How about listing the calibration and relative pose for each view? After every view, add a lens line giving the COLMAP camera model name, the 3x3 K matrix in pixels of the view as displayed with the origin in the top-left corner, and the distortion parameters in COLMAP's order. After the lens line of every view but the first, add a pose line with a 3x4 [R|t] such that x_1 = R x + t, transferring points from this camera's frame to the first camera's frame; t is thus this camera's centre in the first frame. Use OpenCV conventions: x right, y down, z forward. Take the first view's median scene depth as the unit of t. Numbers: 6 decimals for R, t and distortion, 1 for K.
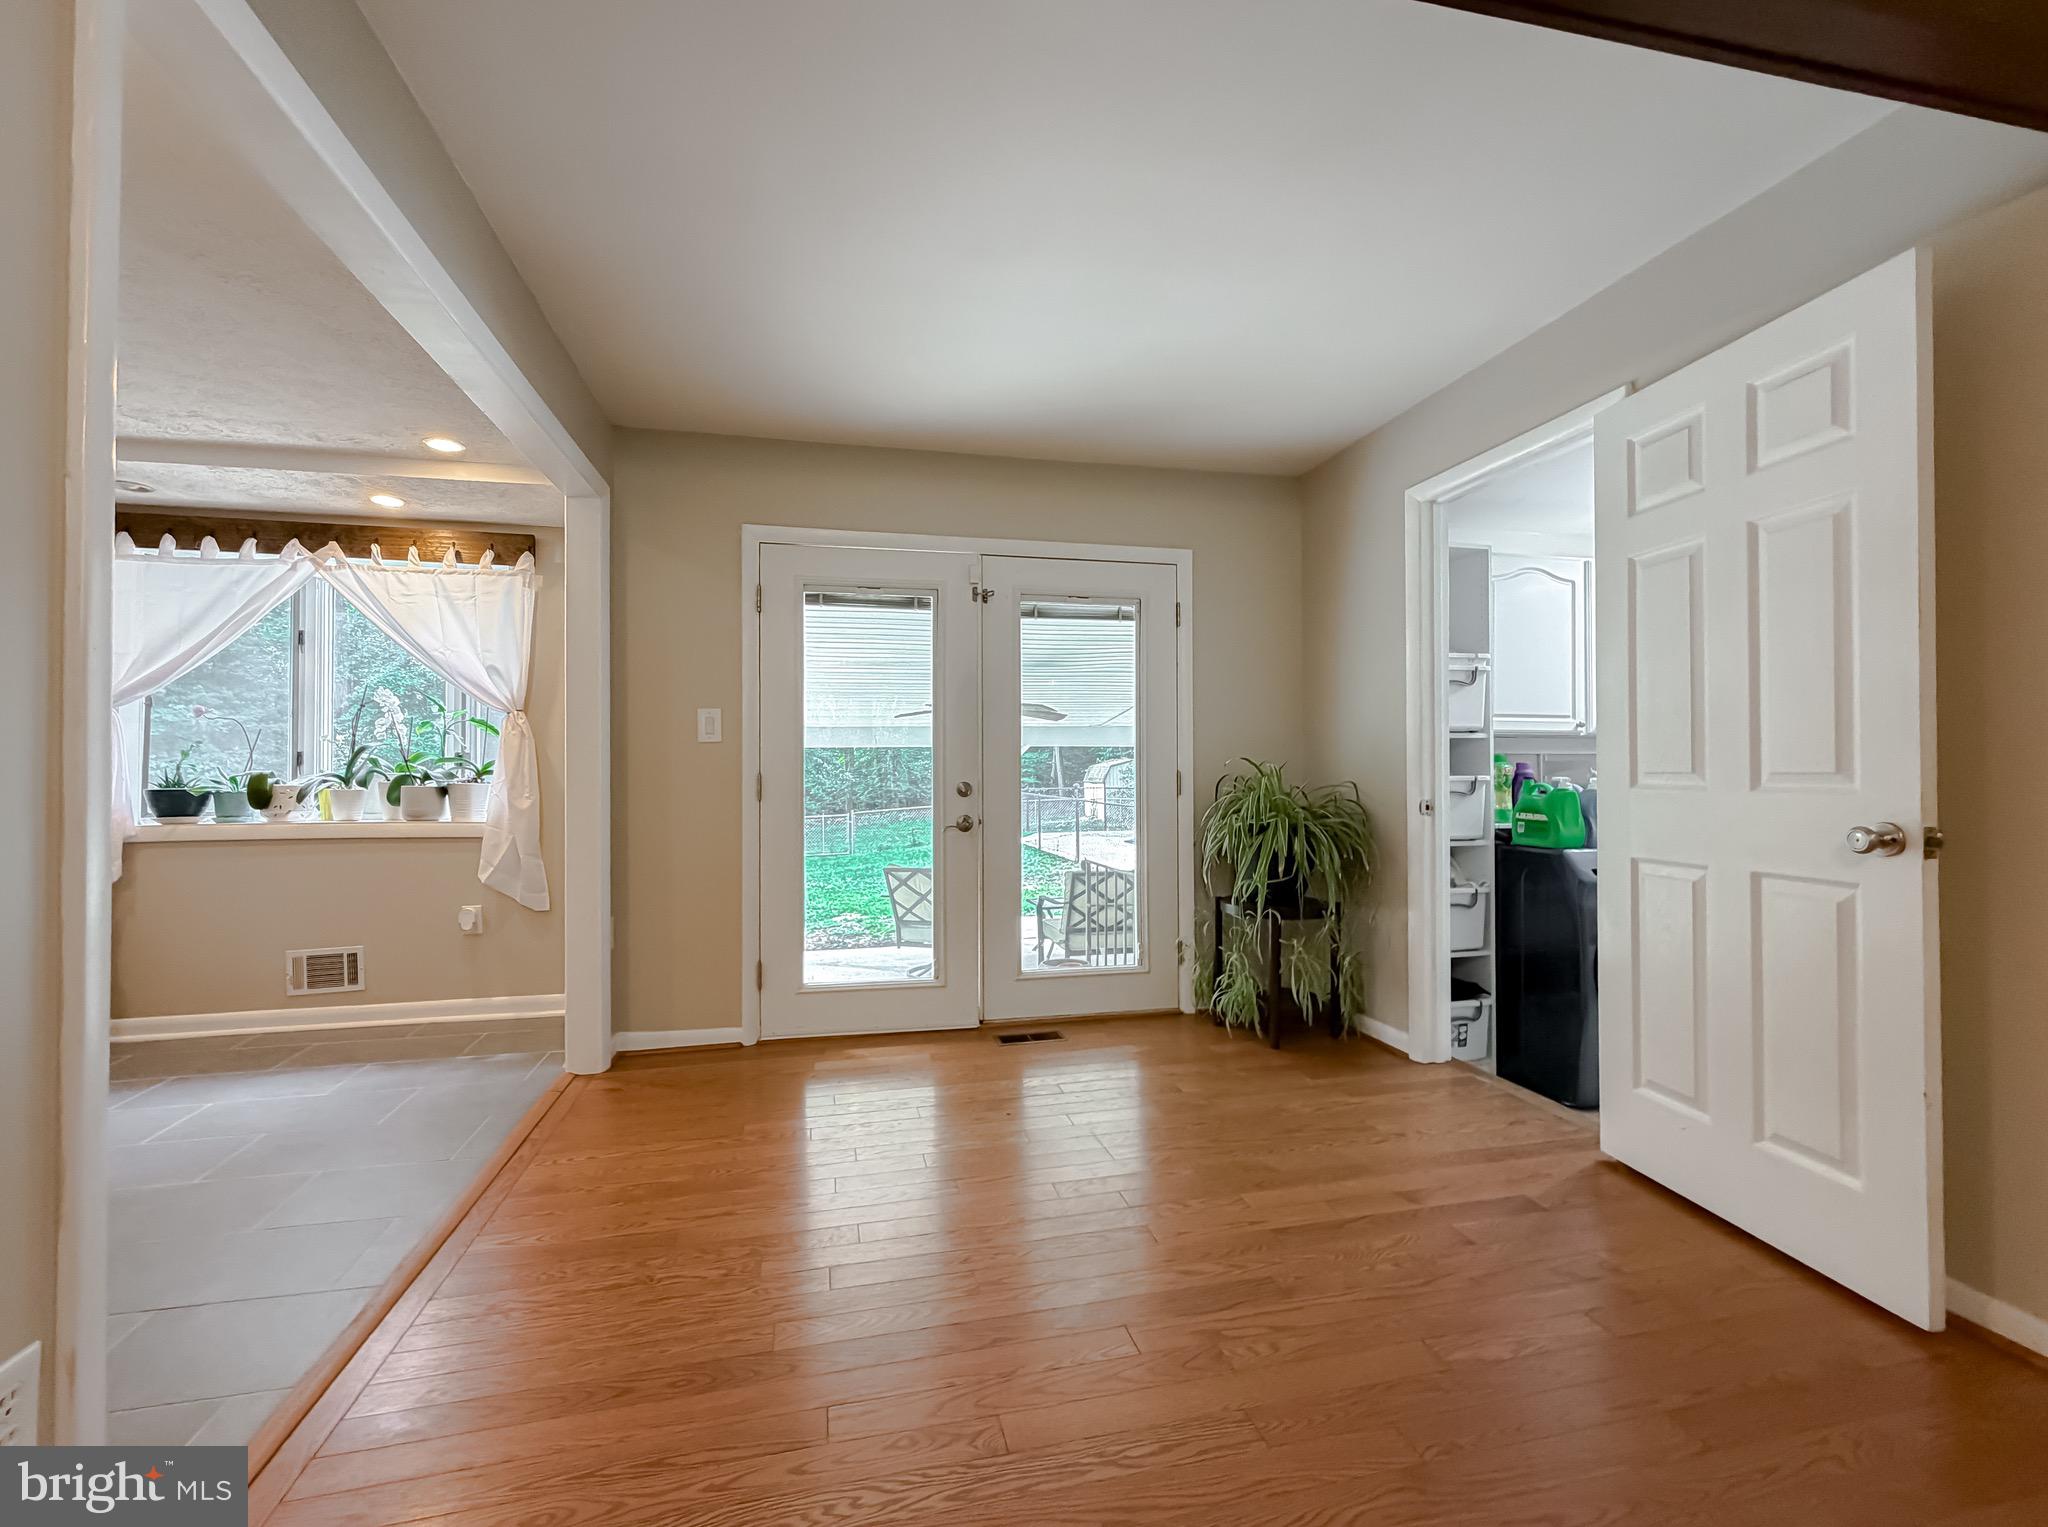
lens RADIAL K [[853.9, 0, 1000.7], [0, 853.9, 765.3], [0, 0, 1]] dist [0.000701, -0.000007]
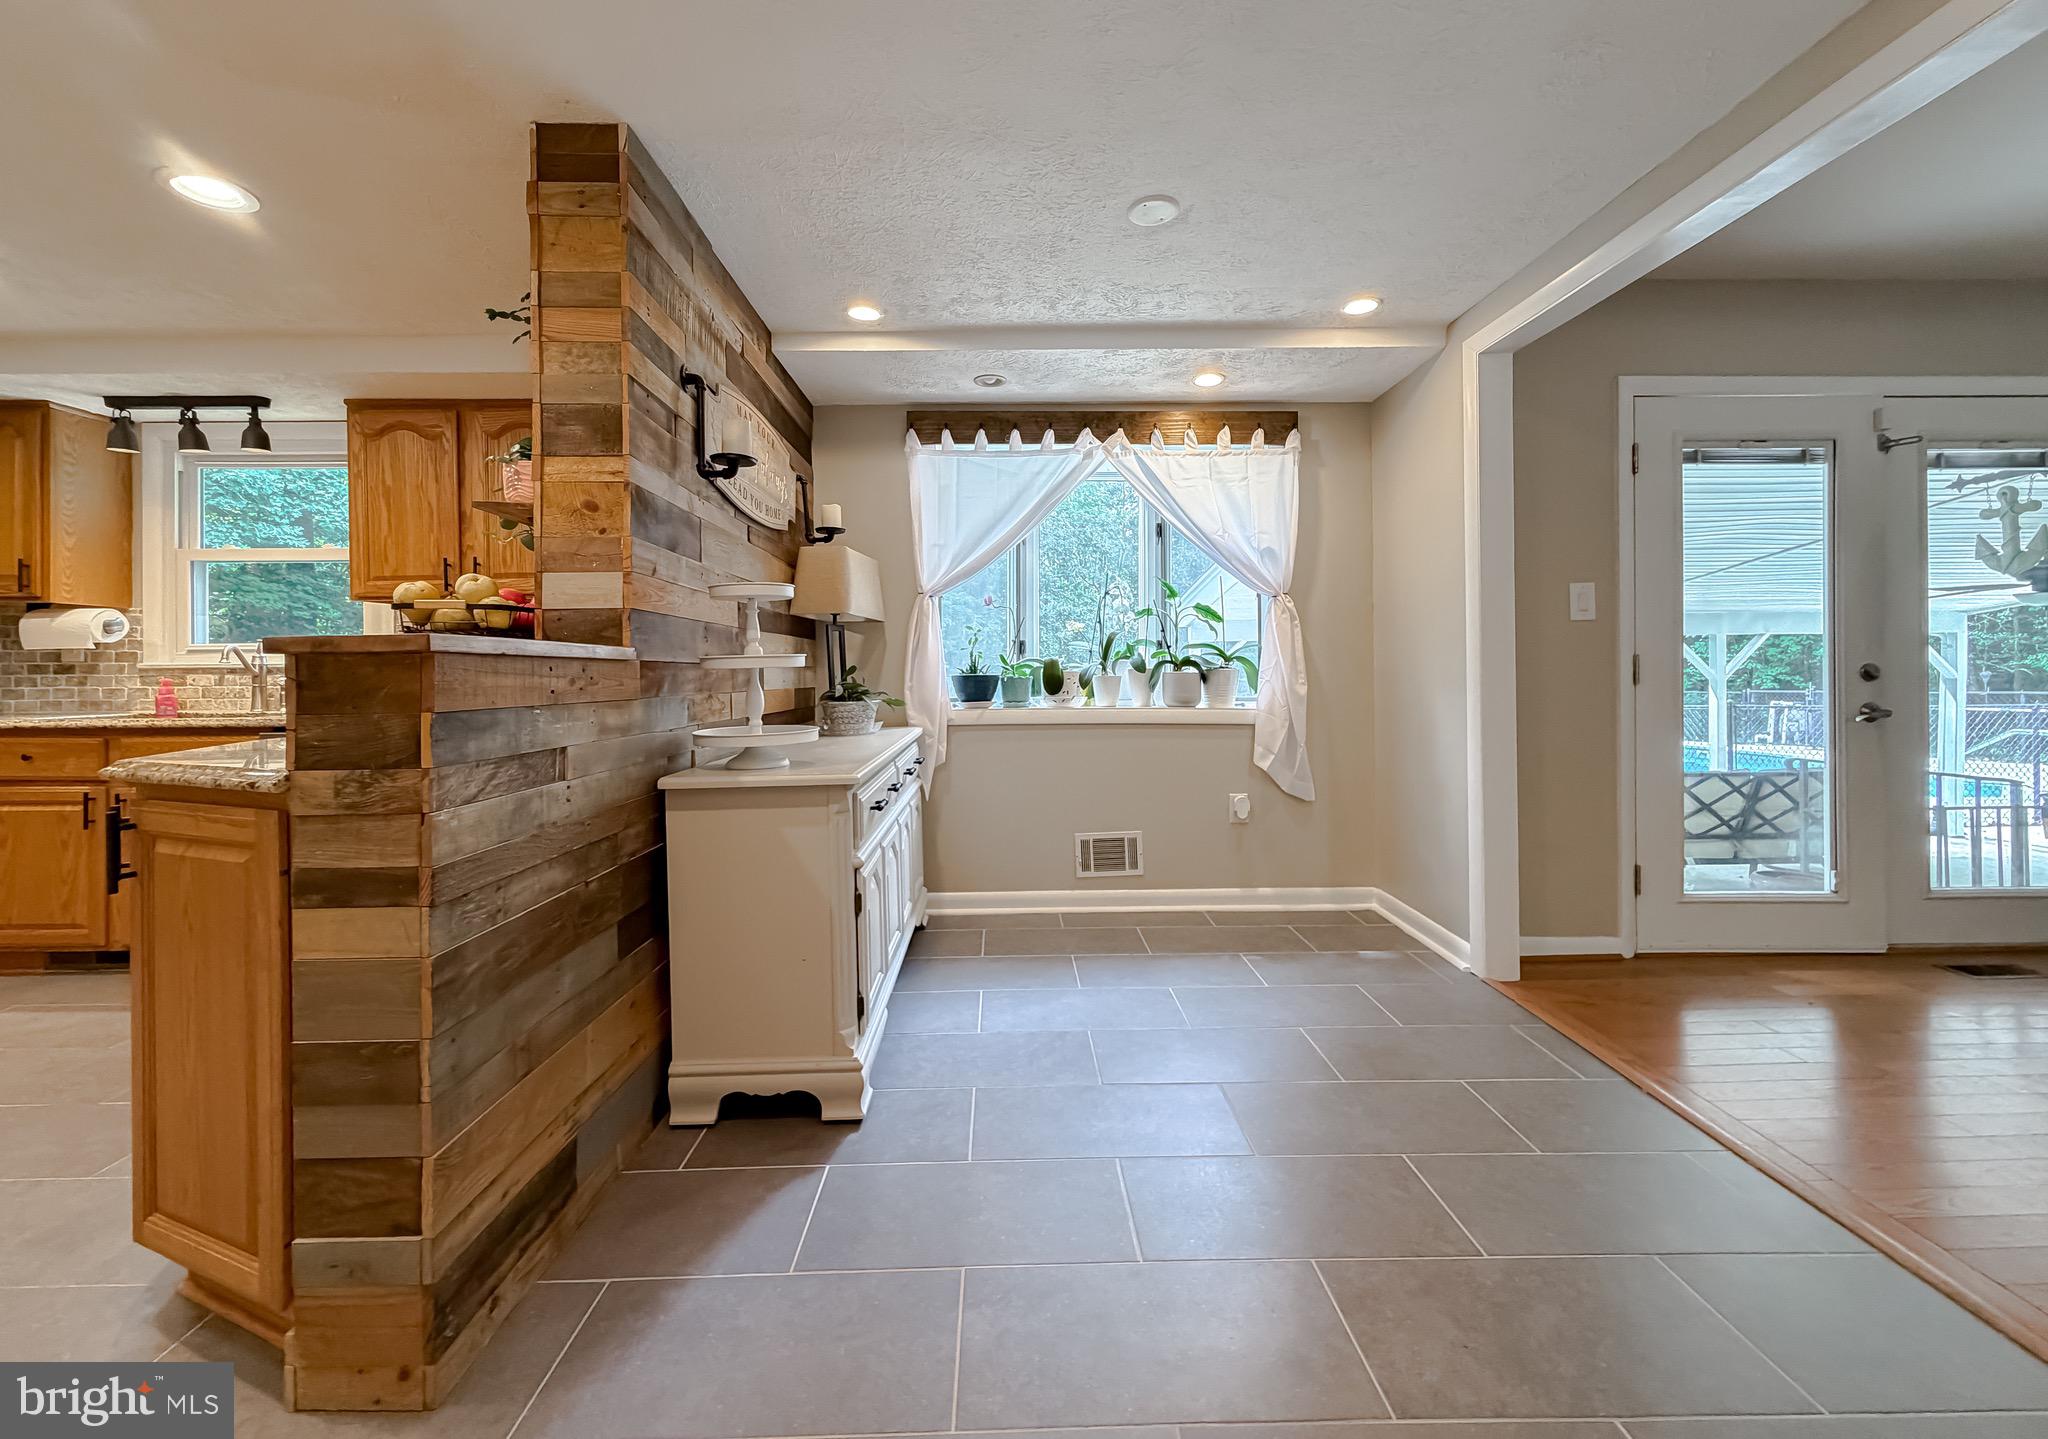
lens RADIAL K [[815.7, 0, 1016.5], [0, 815.7, 670.4], [0, 0, 1]] dist [0.000941, 0.000048]
pose [[0.979737, -0.004739, -0.200235, -0.717680], [0.006674, 0.999937, 0.008991, 0.013209], [0.200179, -0.010145, 0.979707, 0.032950]]
